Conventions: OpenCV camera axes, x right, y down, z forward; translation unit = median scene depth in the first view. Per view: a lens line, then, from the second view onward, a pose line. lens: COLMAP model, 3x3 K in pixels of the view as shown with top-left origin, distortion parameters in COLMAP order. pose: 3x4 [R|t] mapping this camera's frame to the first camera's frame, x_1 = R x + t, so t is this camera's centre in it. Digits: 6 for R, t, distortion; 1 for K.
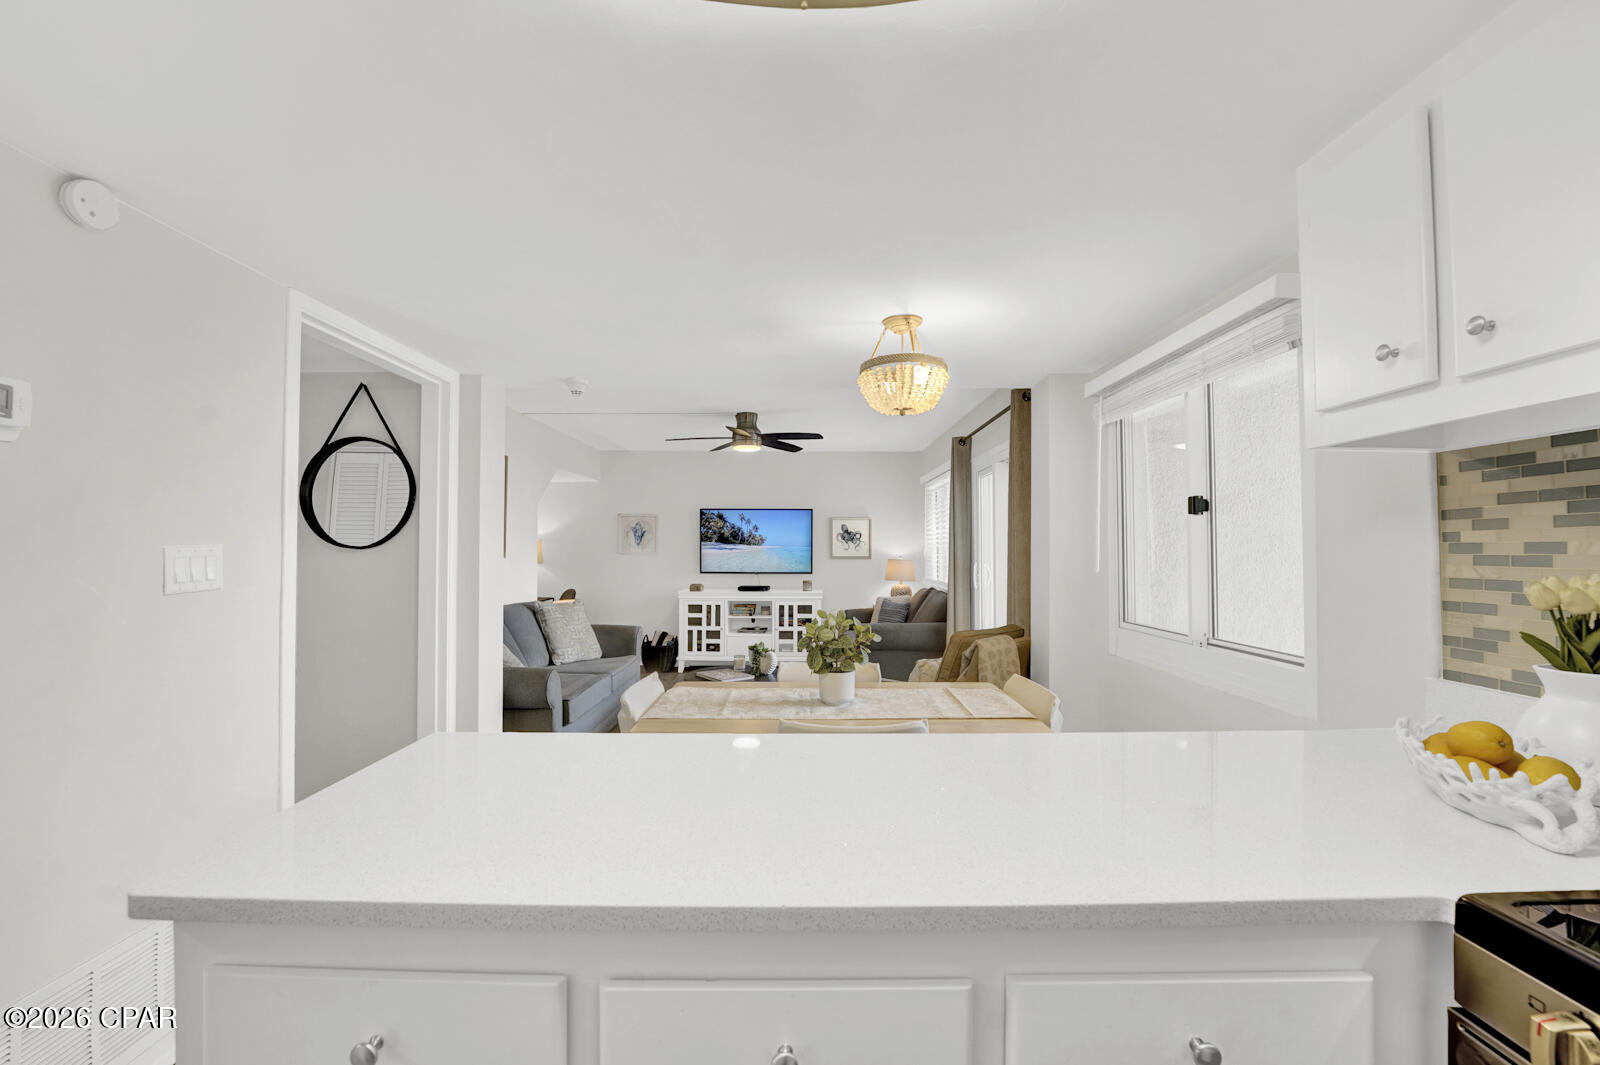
lens RADIAL K [[677.0, 0, 800.0], [0, 677.0, 532.5], [0, 0, 1]] dist [-0.000643, -0.000041]
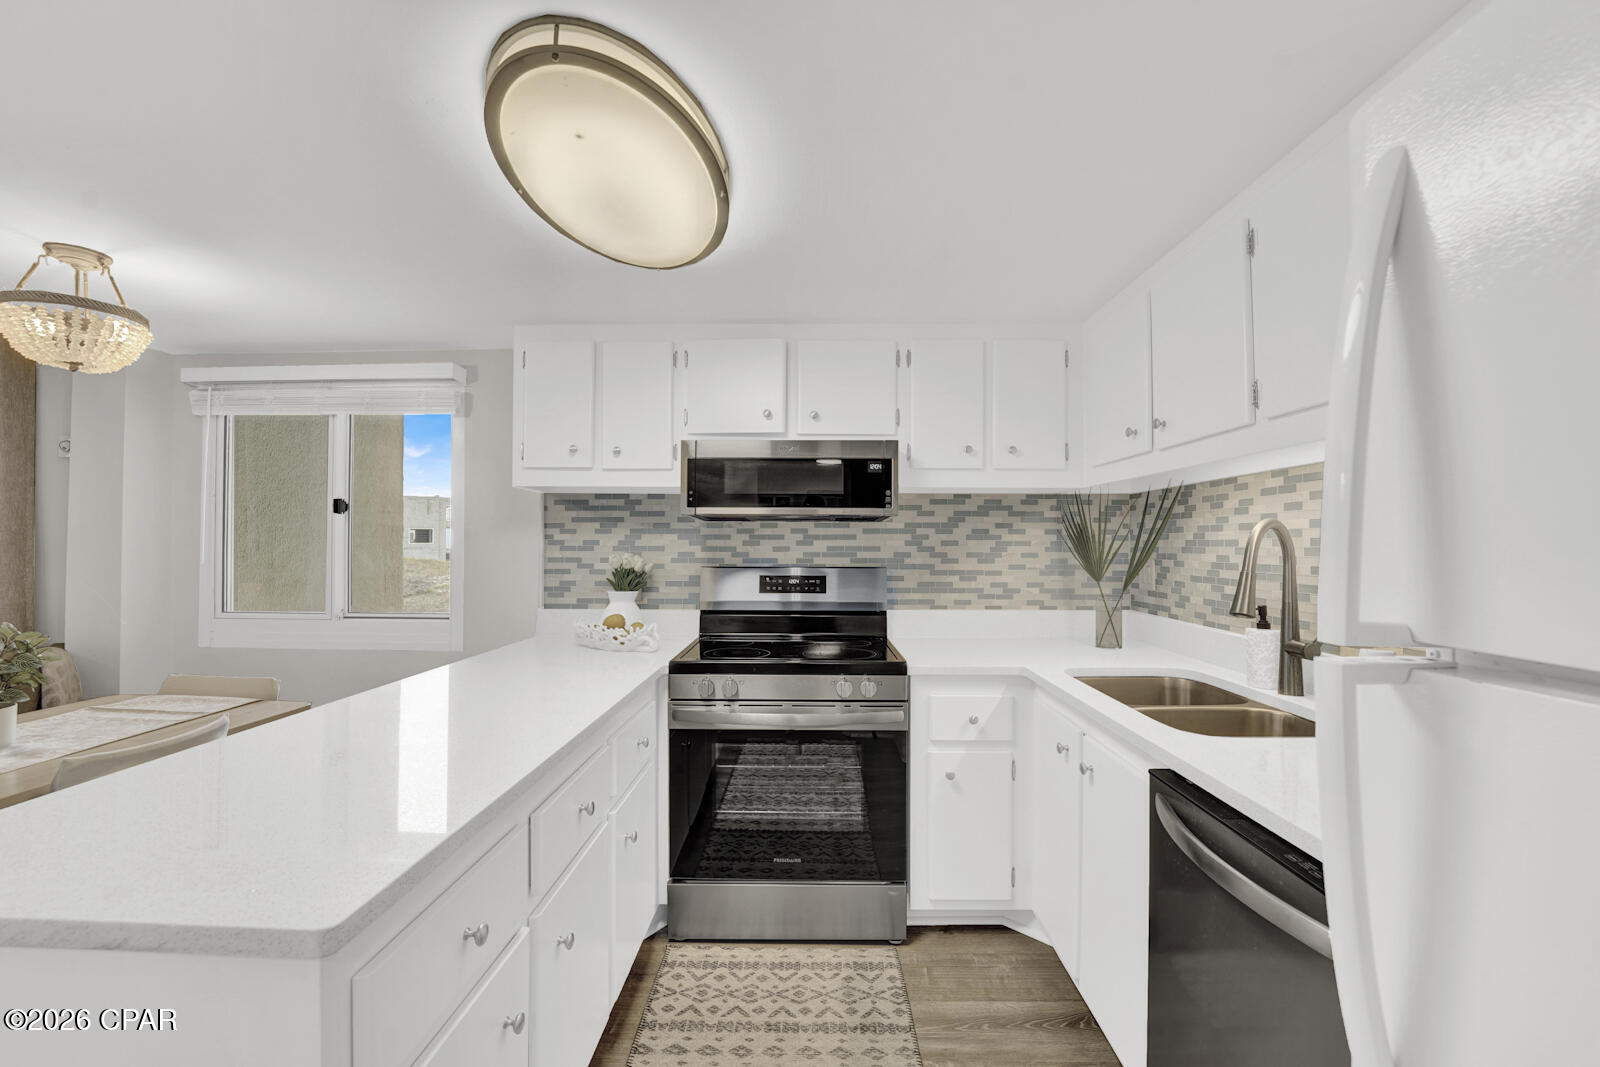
lens RADIAL K [[677.0, 0, 800.0], [0, 677.0, 533.5], [0, 0, 1]] dist [-0.000643, -0.000041]
pose [[0.036452, 0.019037, 0.999154, -1.017812], [-0.030185, 0.999383, -0.017940, 0.010201], [-0.998879, -0.029506, 0.037004, 0.190387]]
